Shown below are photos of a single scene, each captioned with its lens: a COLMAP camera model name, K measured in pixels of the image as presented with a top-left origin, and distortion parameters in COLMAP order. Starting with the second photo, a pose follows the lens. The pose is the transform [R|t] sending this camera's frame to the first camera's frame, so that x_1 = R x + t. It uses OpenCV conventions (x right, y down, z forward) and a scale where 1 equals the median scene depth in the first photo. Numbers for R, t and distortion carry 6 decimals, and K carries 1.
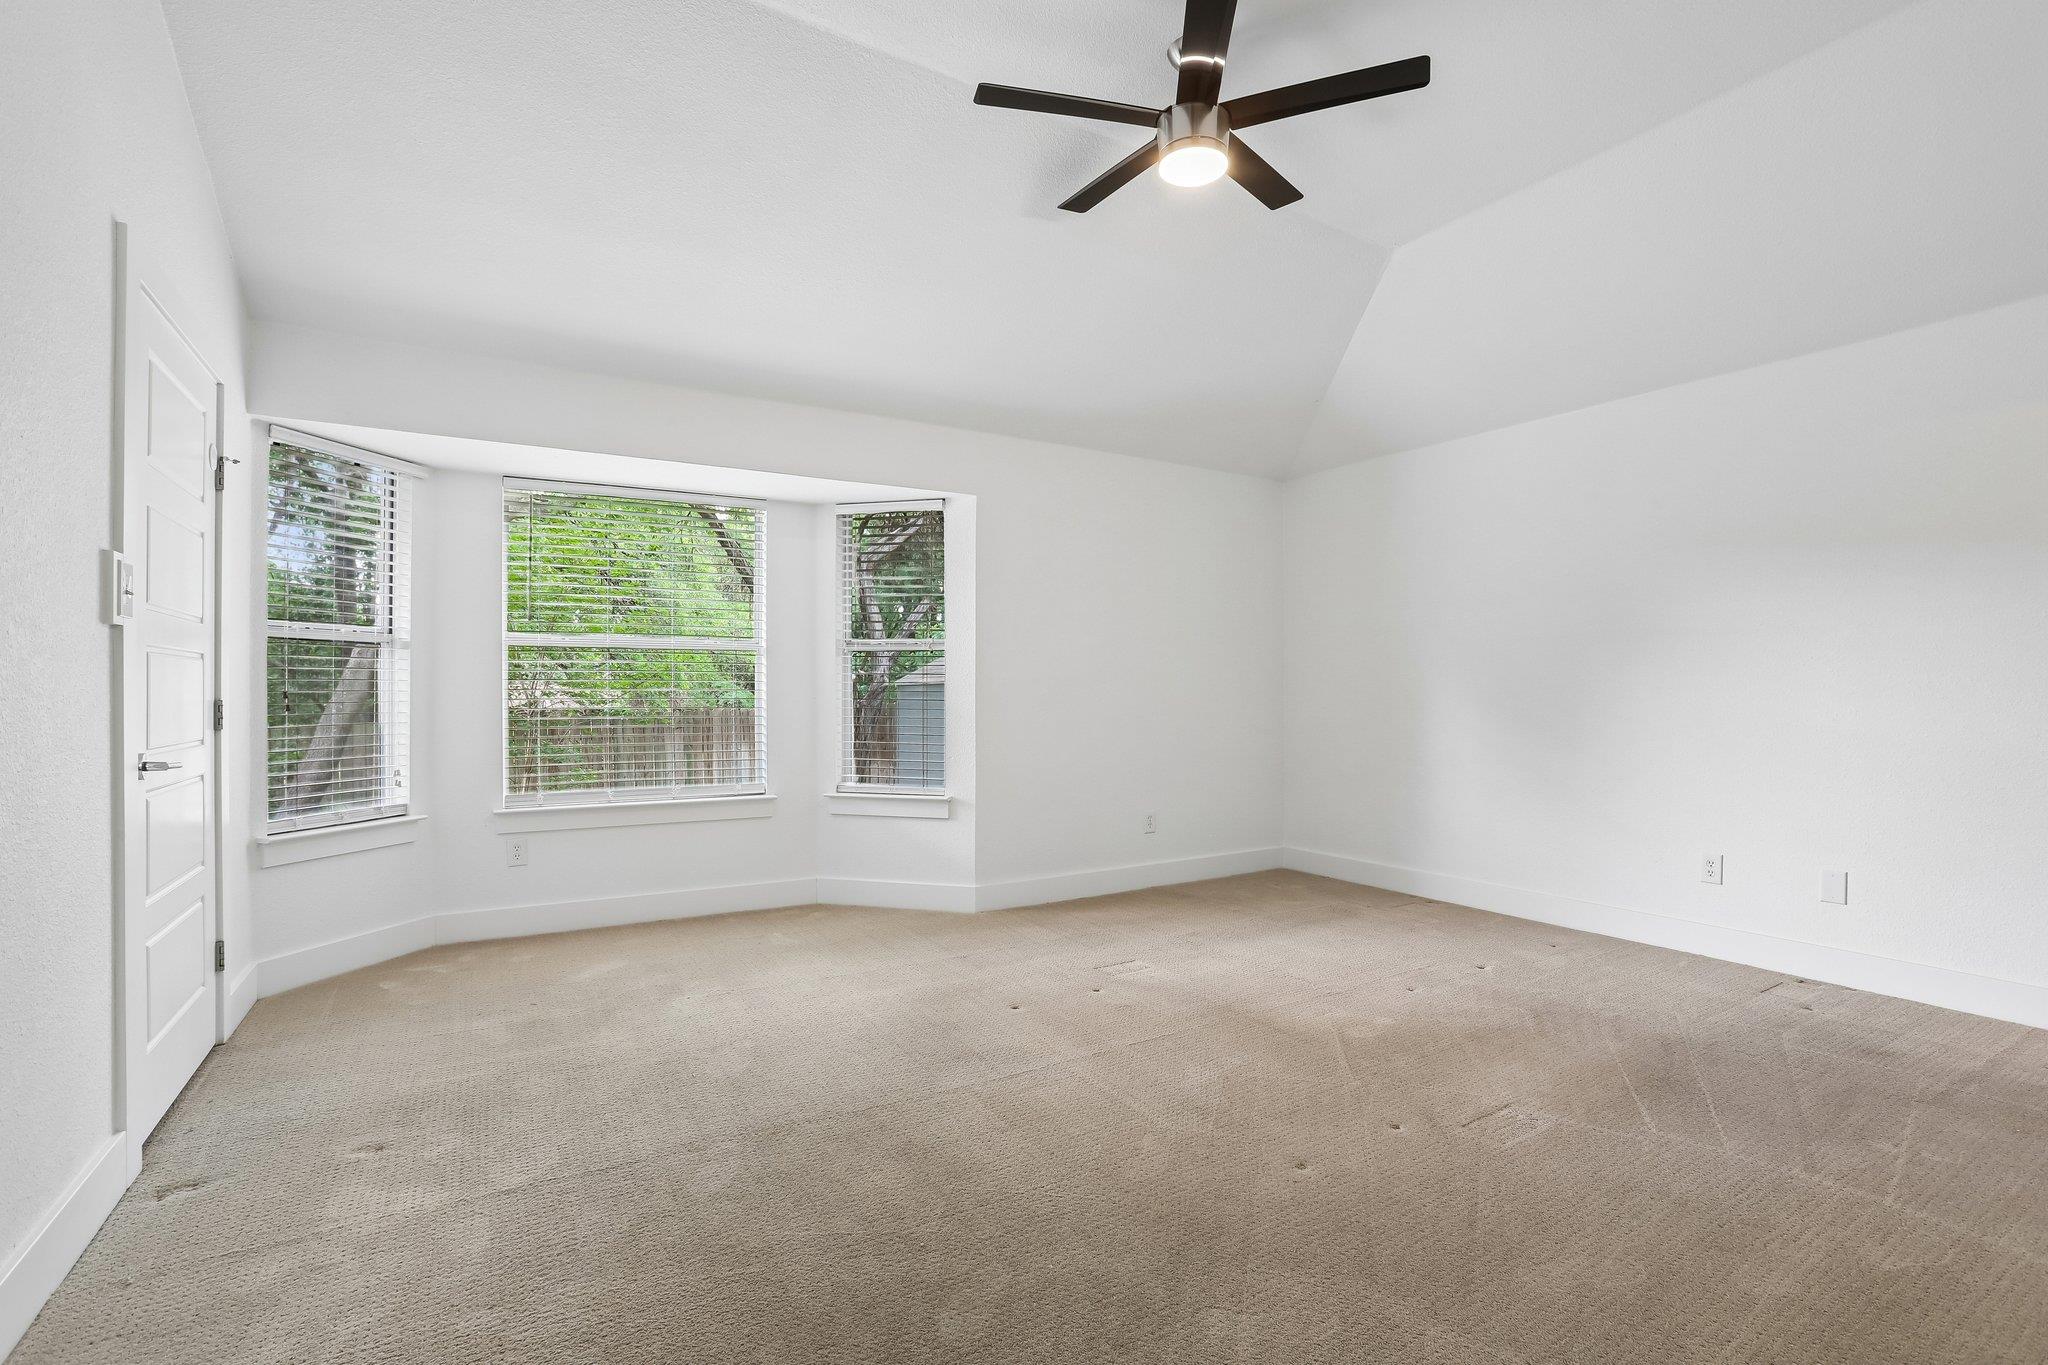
lens RADIAL K [[921.9, 0, 1013.3], [0, 921.9, 688.8], [0, 0, 1]] dist [-0.067595, 0.021727]
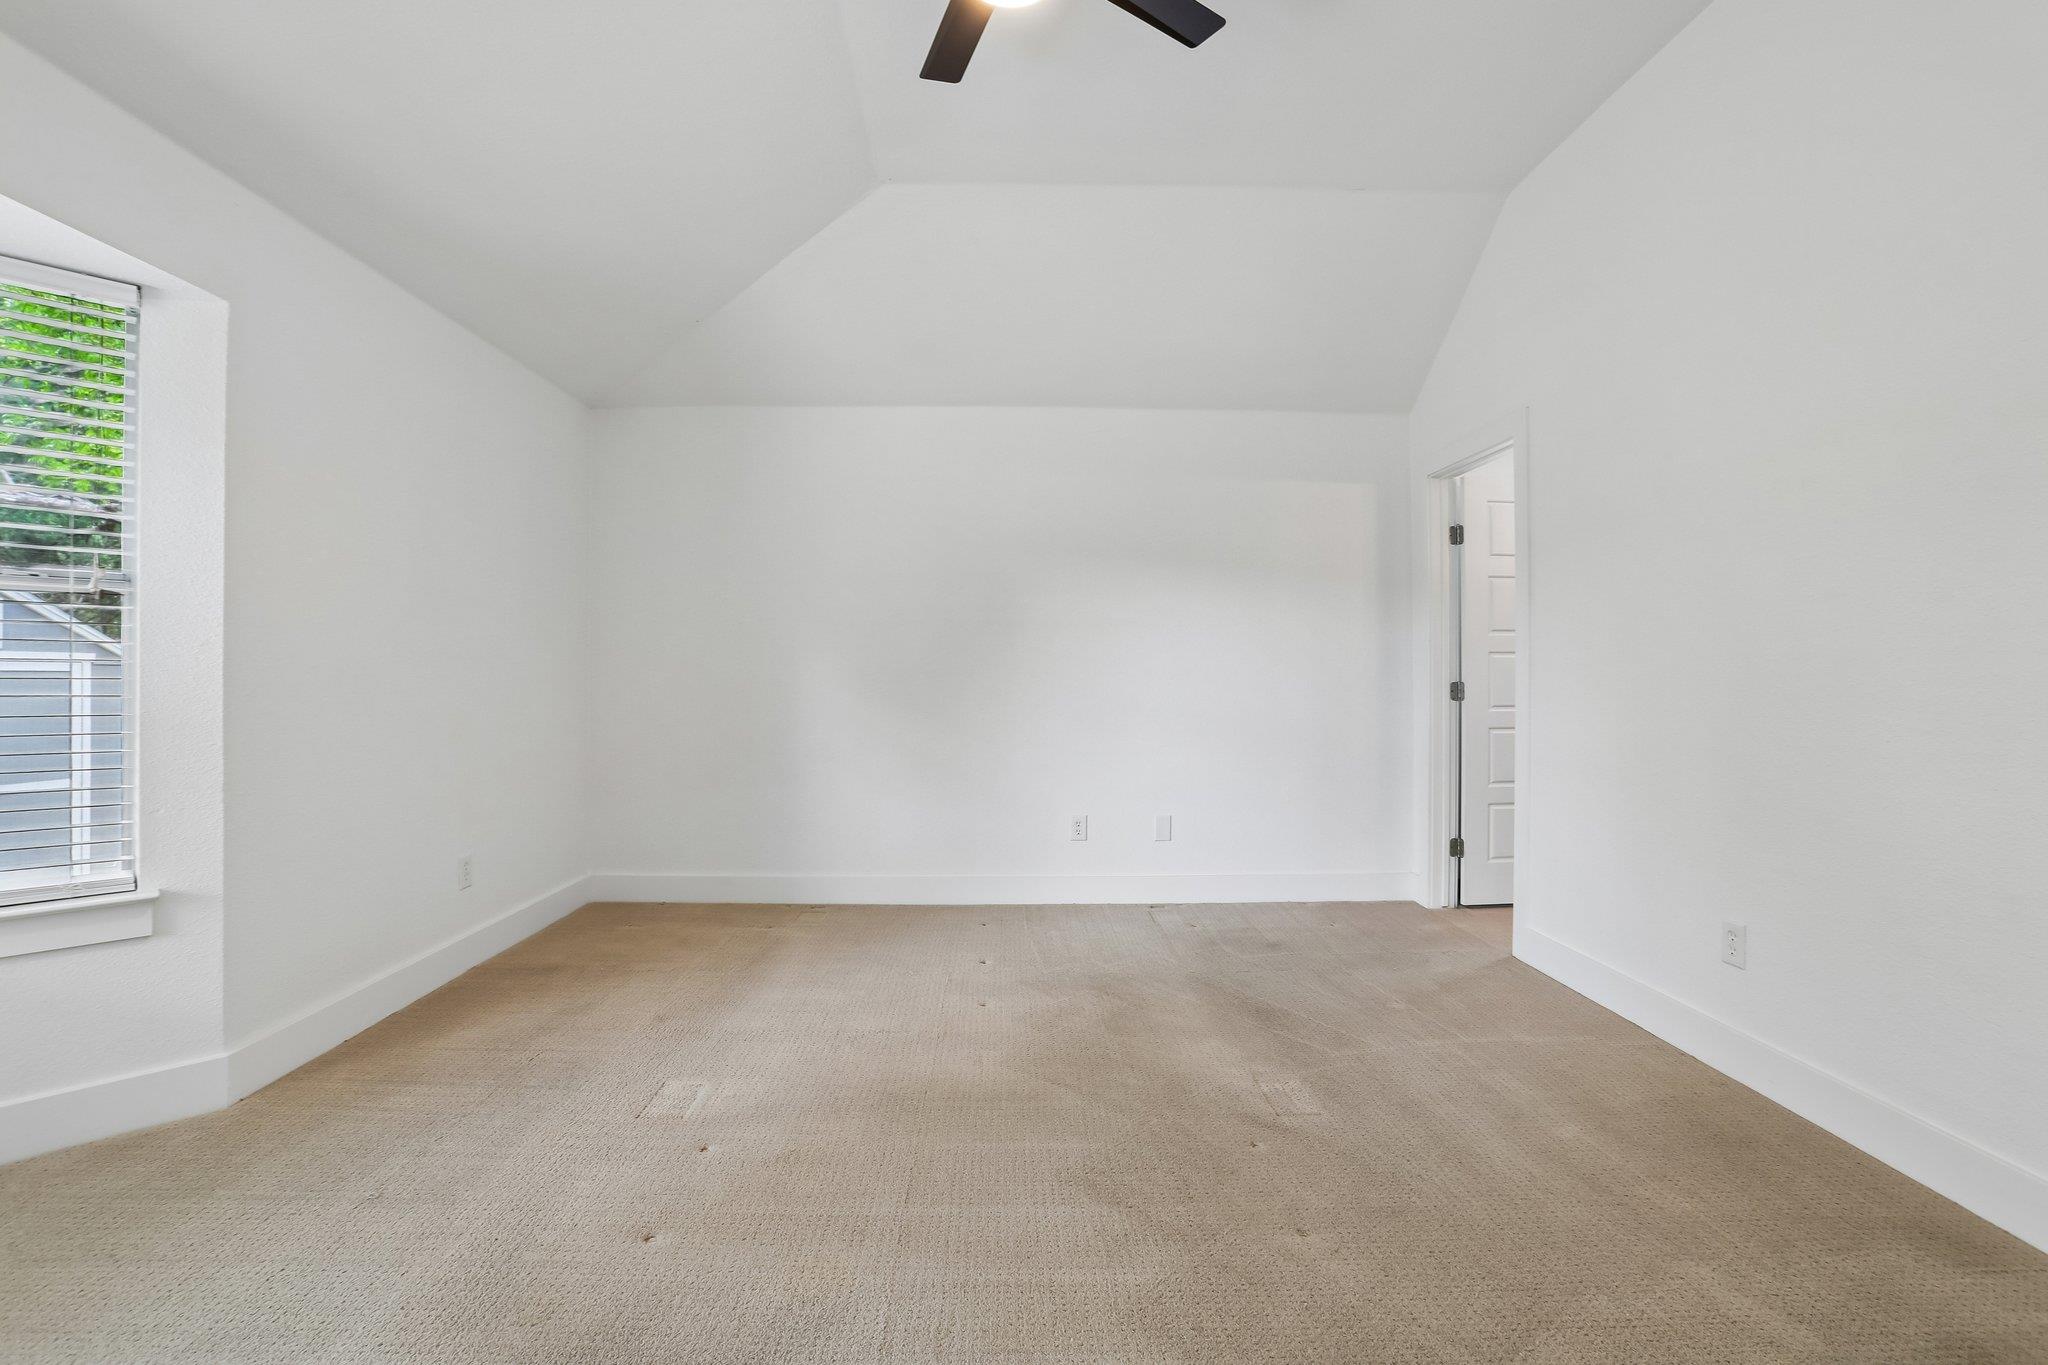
lens RADIAL K [[938.9, 0, 1024.0], [0, 938.9, 682.5], [0, 0, 1]] dist [-0.083016, 0.022820]
pose [[0.490162, -0.008032, 0.871594, -0.324329], [-0.003810, 0.999928, 0.011358, -0.003884], [-0.871623, -0.008888, 0.490096, 0.459344]]
